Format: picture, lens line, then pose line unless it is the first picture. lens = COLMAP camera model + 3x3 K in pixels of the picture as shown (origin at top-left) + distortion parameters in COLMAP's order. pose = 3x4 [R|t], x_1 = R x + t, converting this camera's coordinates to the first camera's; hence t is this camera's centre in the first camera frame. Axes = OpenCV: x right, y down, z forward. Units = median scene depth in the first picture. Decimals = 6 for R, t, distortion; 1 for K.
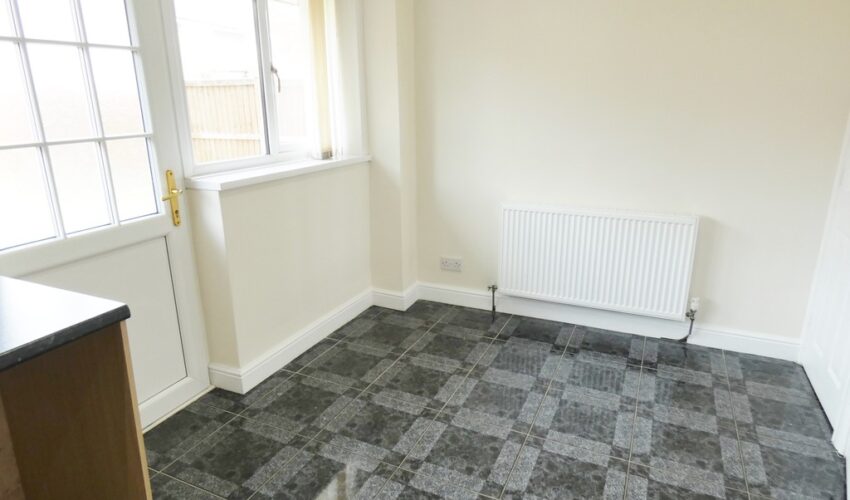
lens RADIAL K [[510.0, 0, 424.4], [0, 510.0, 247.0], [0, 0, 1]] dist [-0.003399, -0.000452]
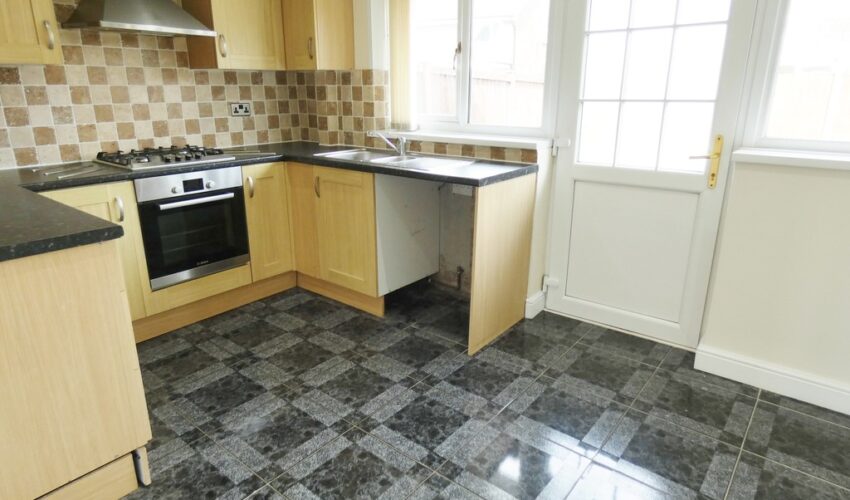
lens RADIAL K [[510.0, 0, 424.6], [0, 510.0, 249.9], [0, 0, 1]] dist [-0.003399, -0.000452]
pose [[-0.242292, 0.300957, -0.922344, 0.641575], [-0.266832, 0.893339, 0.361588, -0.141633], [0.932789, 0.333721, -0.136144, 0.585786]]
